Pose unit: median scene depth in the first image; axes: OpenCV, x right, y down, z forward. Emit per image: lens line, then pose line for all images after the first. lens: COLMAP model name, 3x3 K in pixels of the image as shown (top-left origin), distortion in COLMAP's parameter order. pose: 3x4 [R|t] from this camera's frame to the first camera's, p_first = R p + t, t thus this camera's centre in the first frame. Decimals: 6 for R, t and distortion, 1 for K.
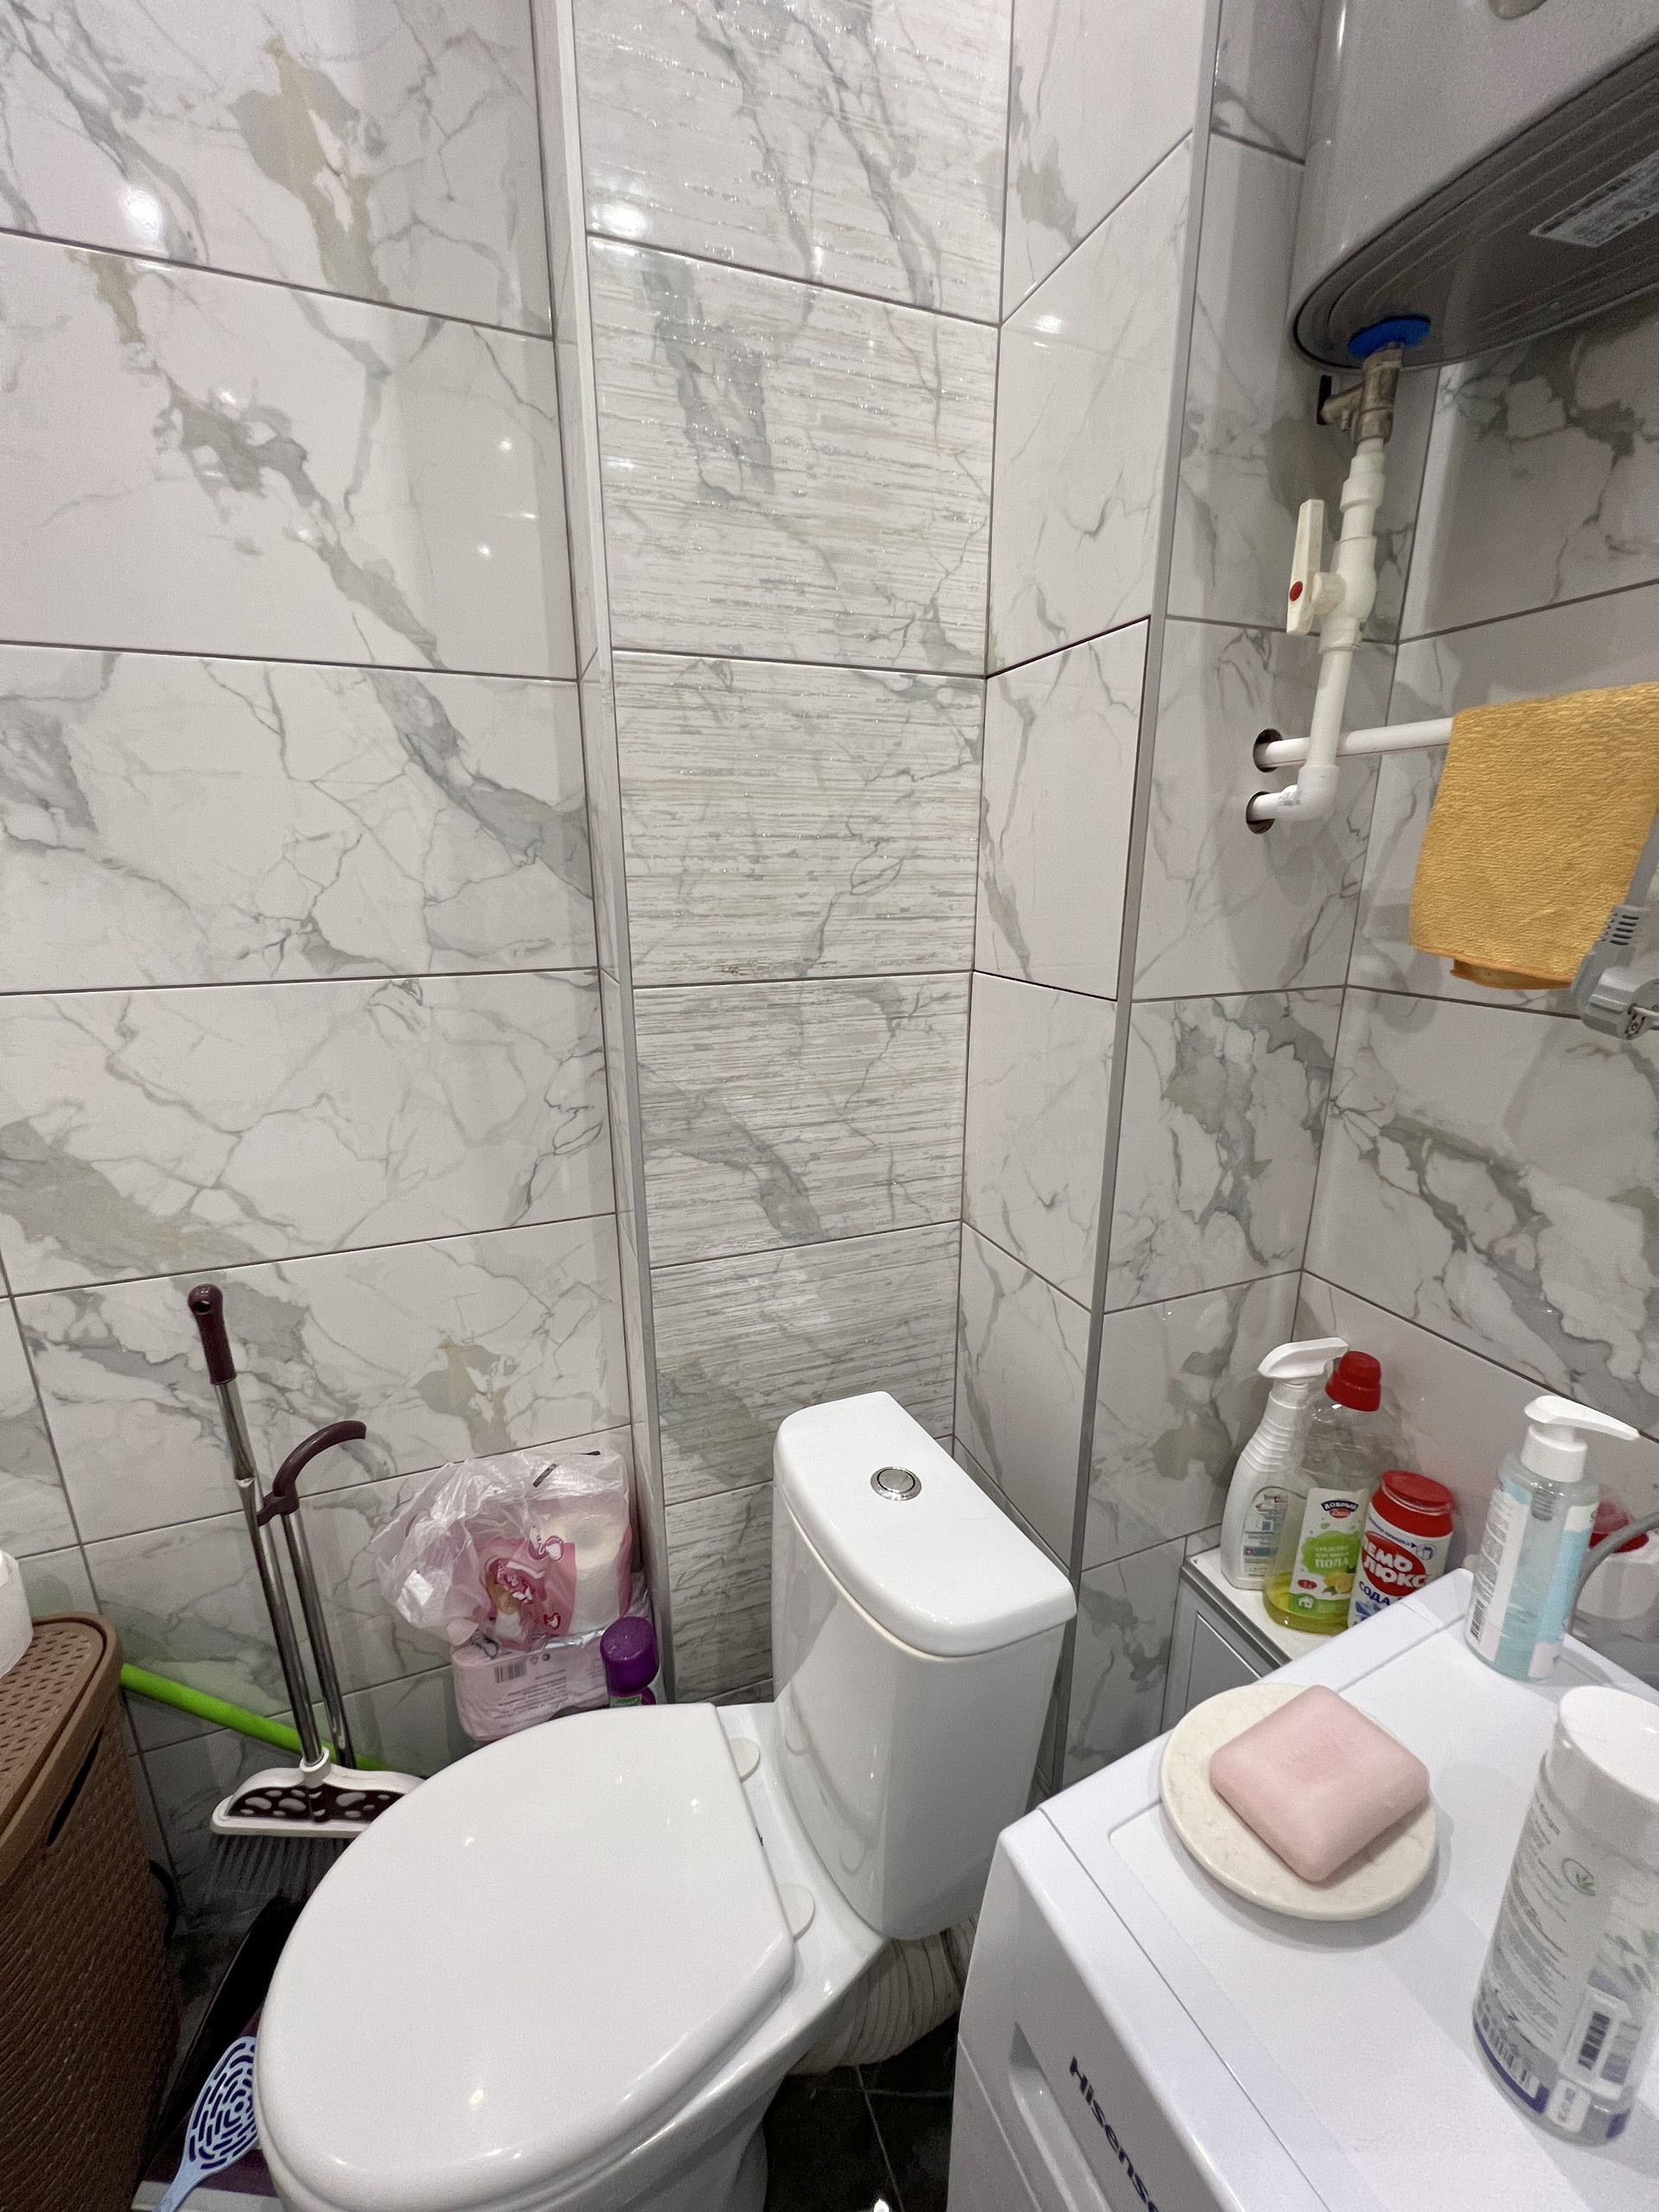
lens RADIAL K [[884.6, 0, 819.0], [0, 884.6, 1109.9], [0, 0, 1]] dist [-0.001715, 0.000806]
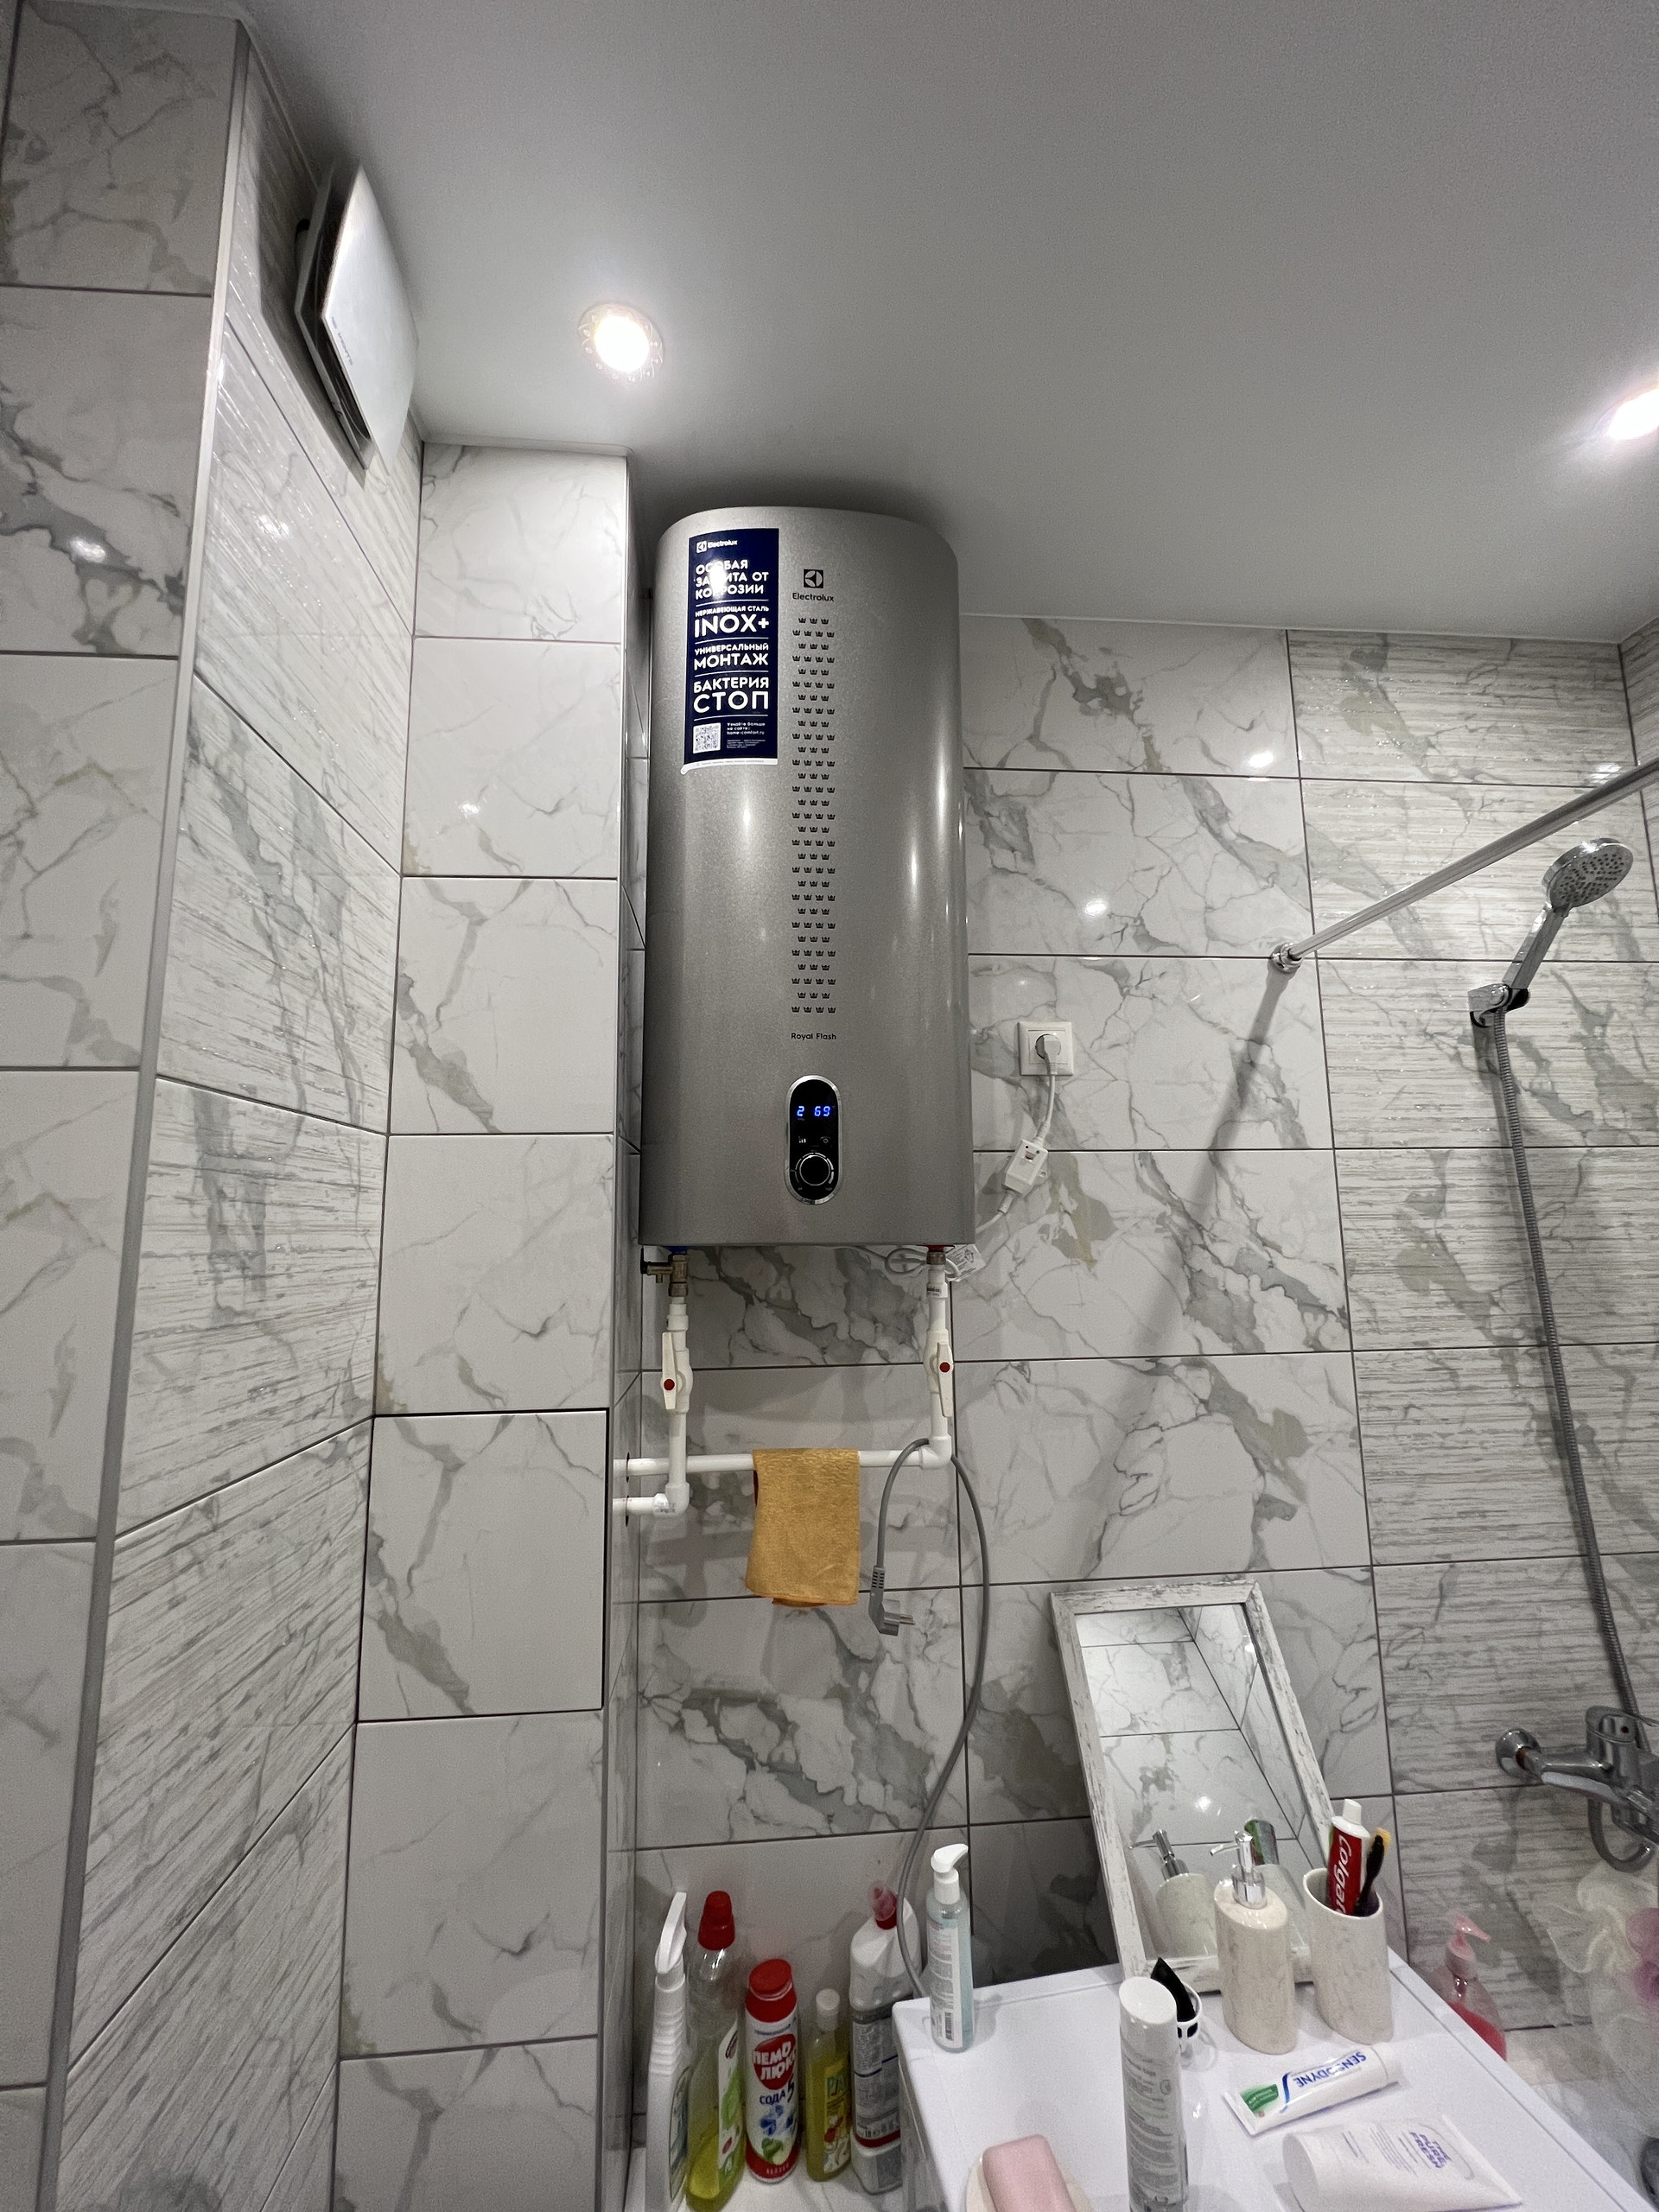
lens RADIAL K [[884.6, 0, 822.1], [0, 884.6, 1111.7], [0, 0, 1]] dist [-0.001715, 0.000806]
pose [[0.280138, 0.129080, 0.951242, -0.813241], [0.270049, 0.940305, -0.207124, -0.551201], [-0.921193, 0.314905, 0.228557, 0.198985]]
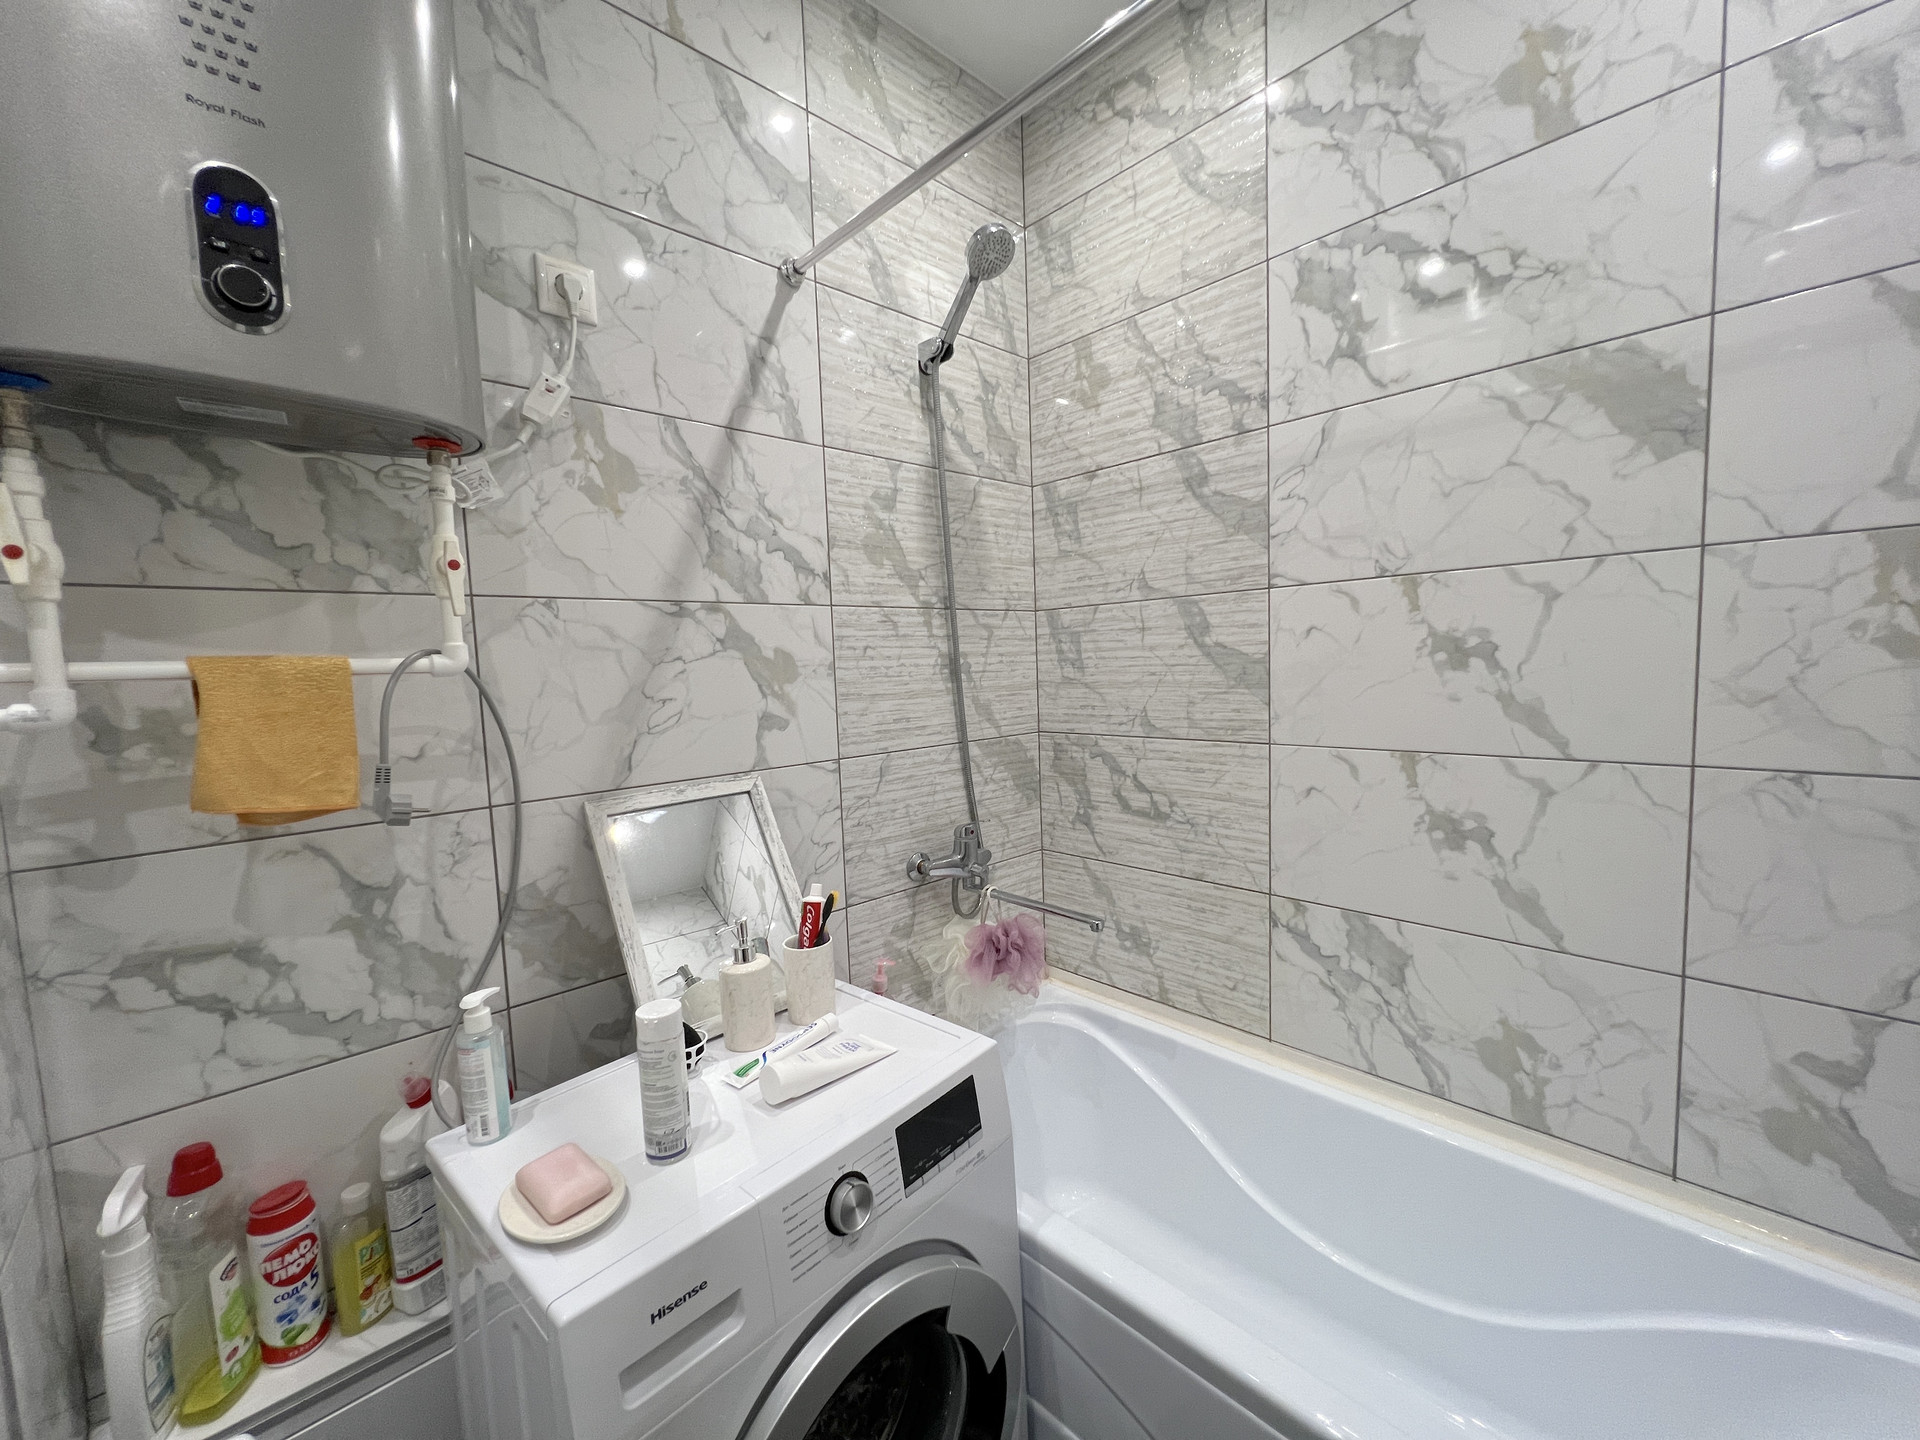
lens RADIAL K [[767.8, 0, 964.7], [0, 767.8, 727.7], [0, 0, 1]] dist [-0.001715, 0.000806]
pose [[-0.385632, -0.061057, 0.920630, -0.779335], [0.283062, 0.941861, 0.181034, -0.162623], [-0.878159, 0.330408, -0.345929, 0.268463]]
